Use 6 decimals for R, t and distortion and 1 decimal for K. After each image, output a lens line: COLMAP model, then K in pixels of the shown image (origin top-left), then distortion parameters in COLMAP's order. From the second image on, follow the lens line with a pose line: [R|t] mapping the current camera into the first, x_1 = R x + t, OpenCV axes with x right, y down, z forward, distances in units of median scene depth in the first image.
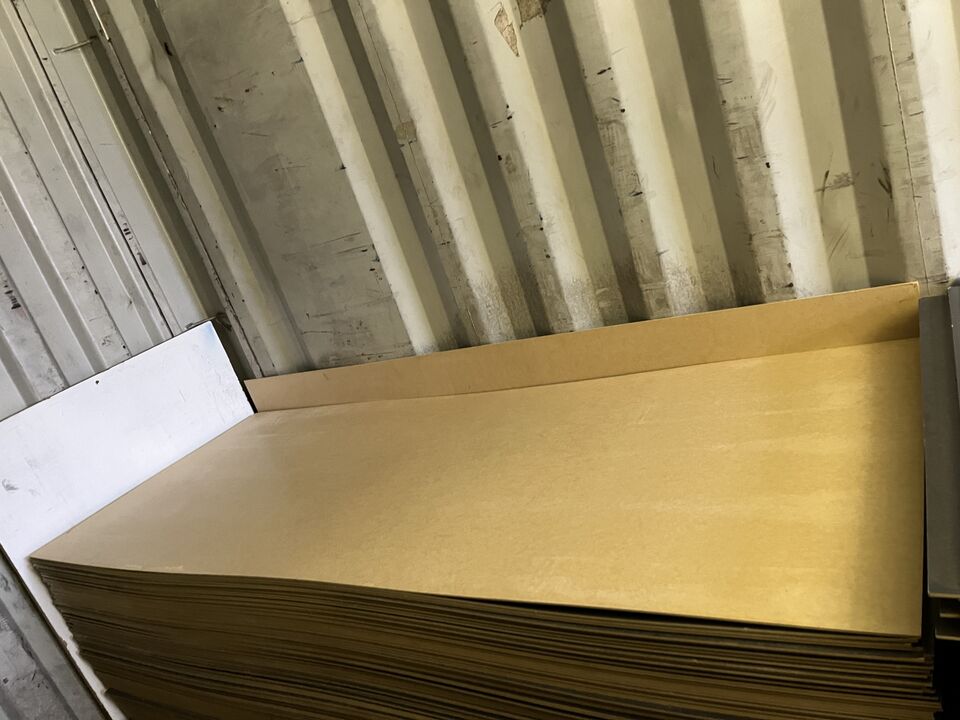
lens RADIAL K [[724.5, 0, 480.0], [0, 724.5, 360.0], [0, 0, 1]] dist [0.077030, -0.110594]
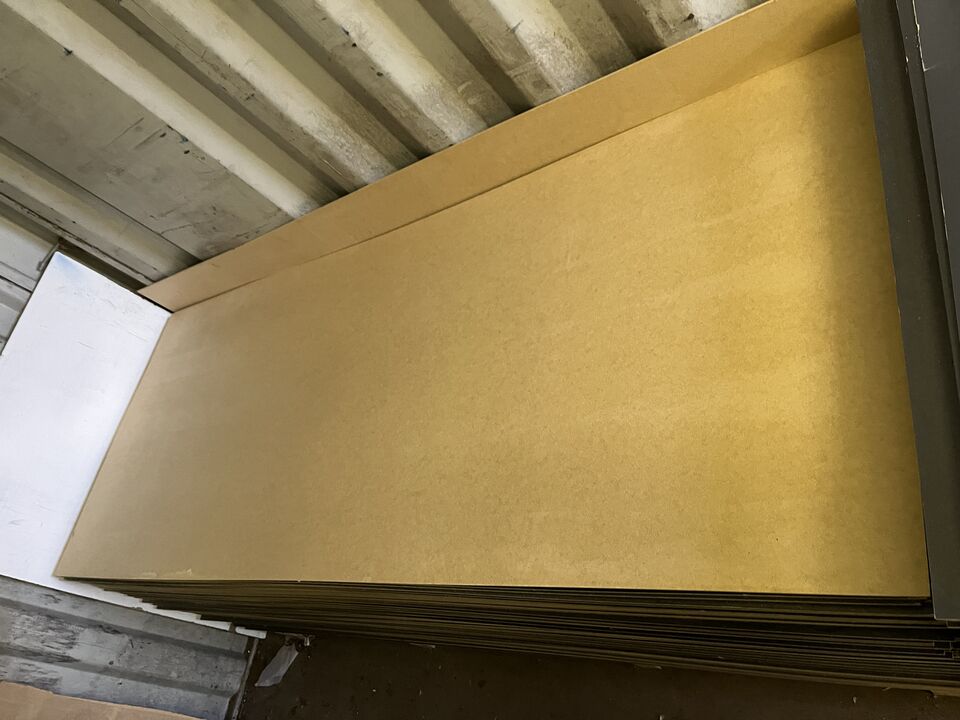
lens RADIAL K [[737.9, 0, 483.4], [0, 737.9, 360.4], [0, 0, 1]] dist [0.075791, -0.108965]
pose [[0.908389, -0.409913, -0.082470, 0.117015], [0.398139, 0.787720, 0.470089, -0.201037], [-0.127732, -0.459858, 0.878758, 0.155315]]
